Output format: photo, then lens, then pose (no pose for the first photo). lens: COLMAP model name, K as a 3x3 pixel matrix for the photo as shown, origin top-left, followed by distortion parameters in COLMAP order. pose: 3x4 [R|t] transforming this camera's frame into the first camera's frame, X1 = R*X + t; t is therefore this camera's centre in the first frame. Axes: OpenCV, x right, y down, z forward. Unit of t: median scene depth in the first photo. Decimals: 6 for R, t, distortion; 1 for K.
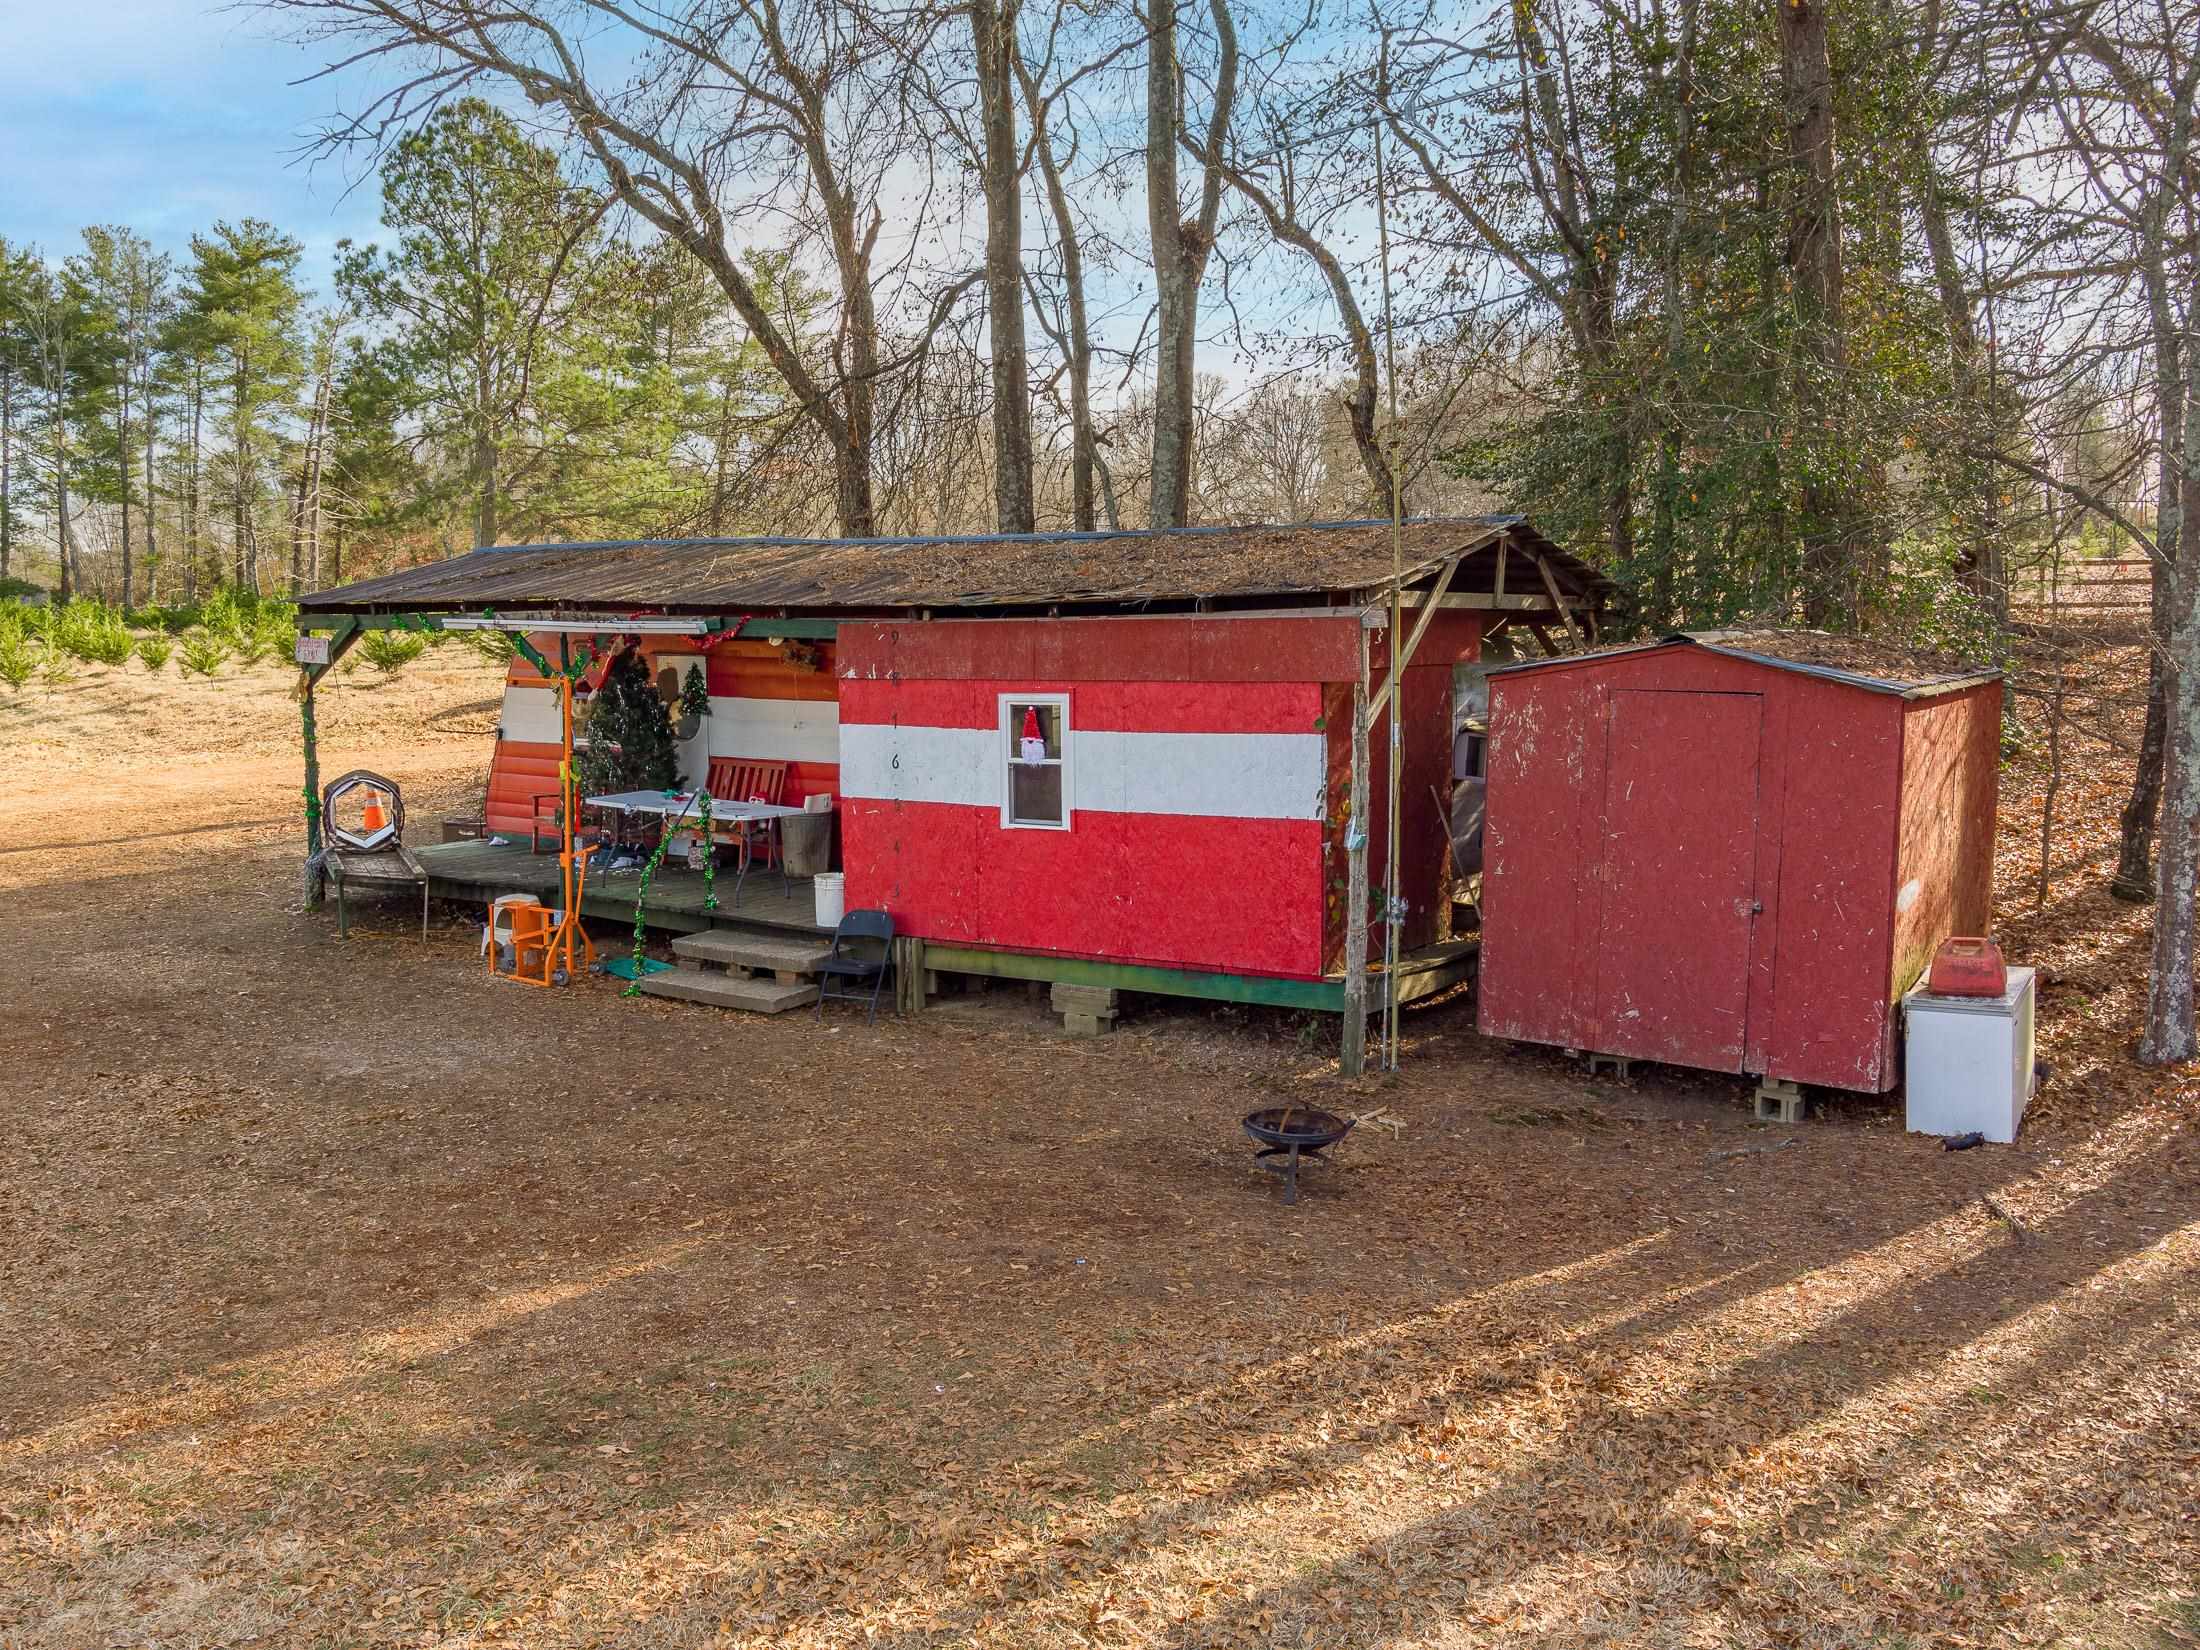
lens RADIAL K [[1907.9, 0, 1057.7], [0, 1907.9, 817.3], [0, 0, 1]] dist [-0.060023, 0.009800]
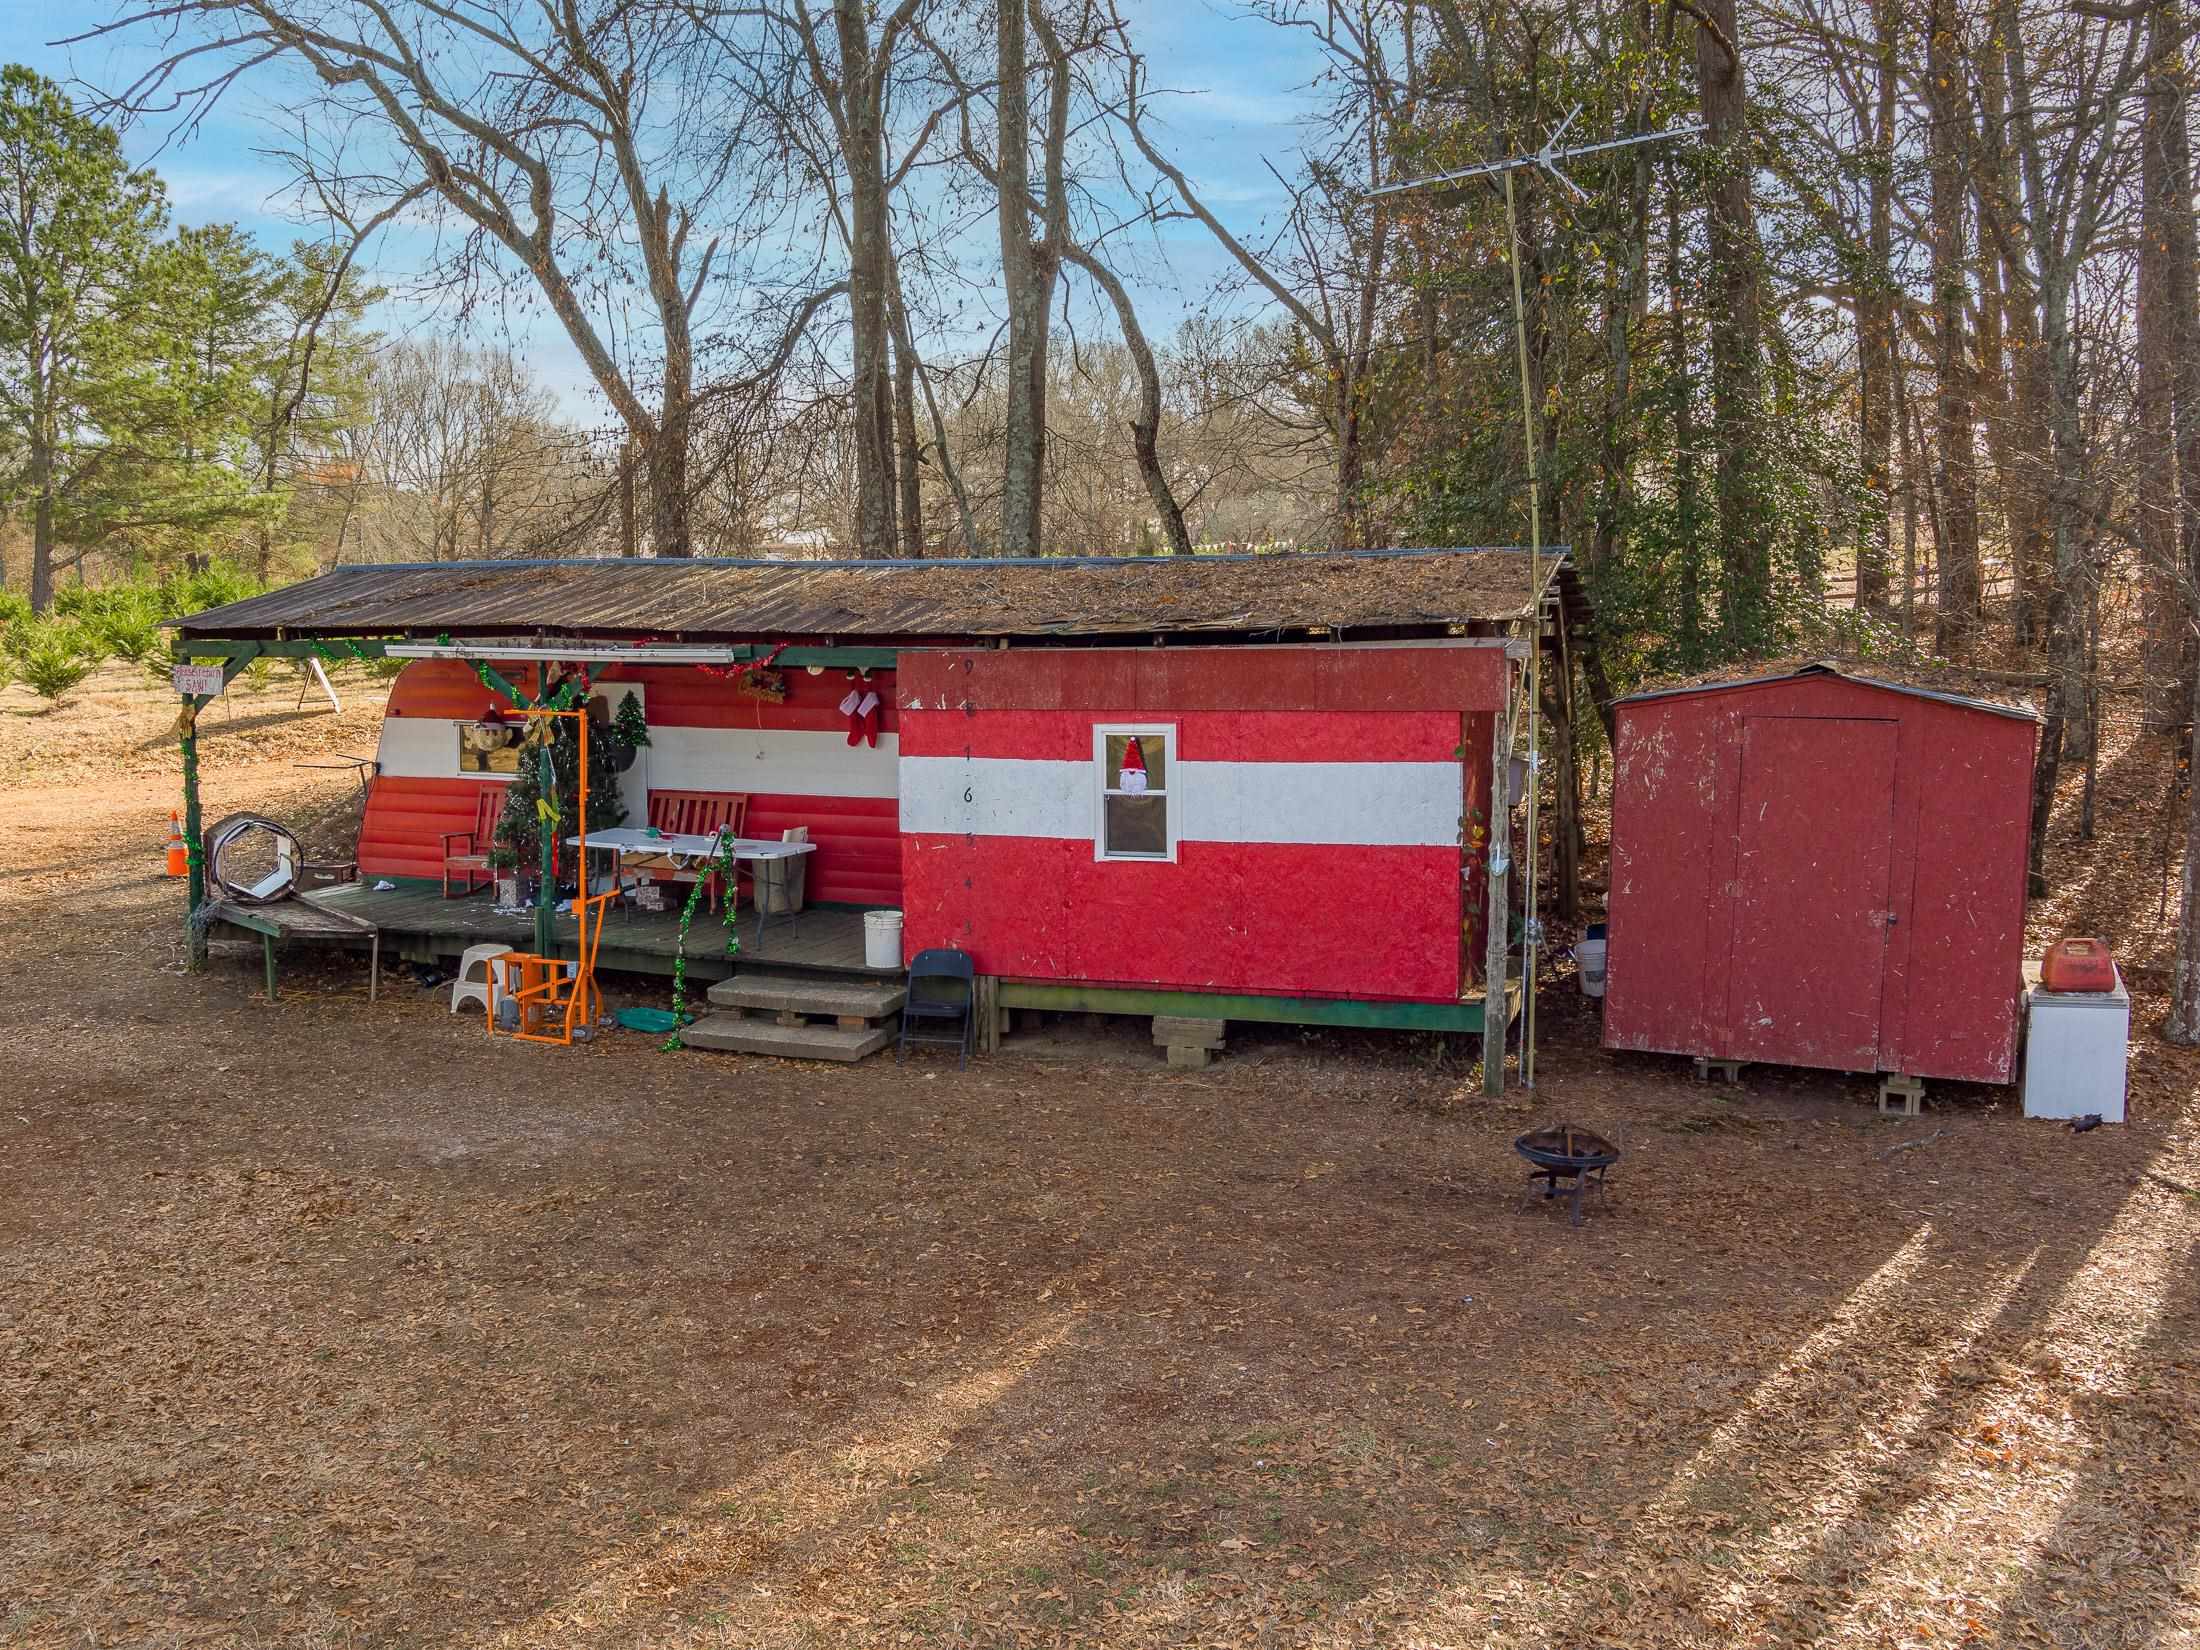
lens RADIAL K [[1907.9, 0, 1057.7], [0, 1907.9, 817.3], [0, 0, 1]] dist [-0.060023, 0.009800]
pose [[0.973313, -0.022936, 0.228334, -0.280716], [0.024151, 0.999705, -0.002526, -0.015290], [-0.228208, 0.007973, 0.973580, 0.050724]]
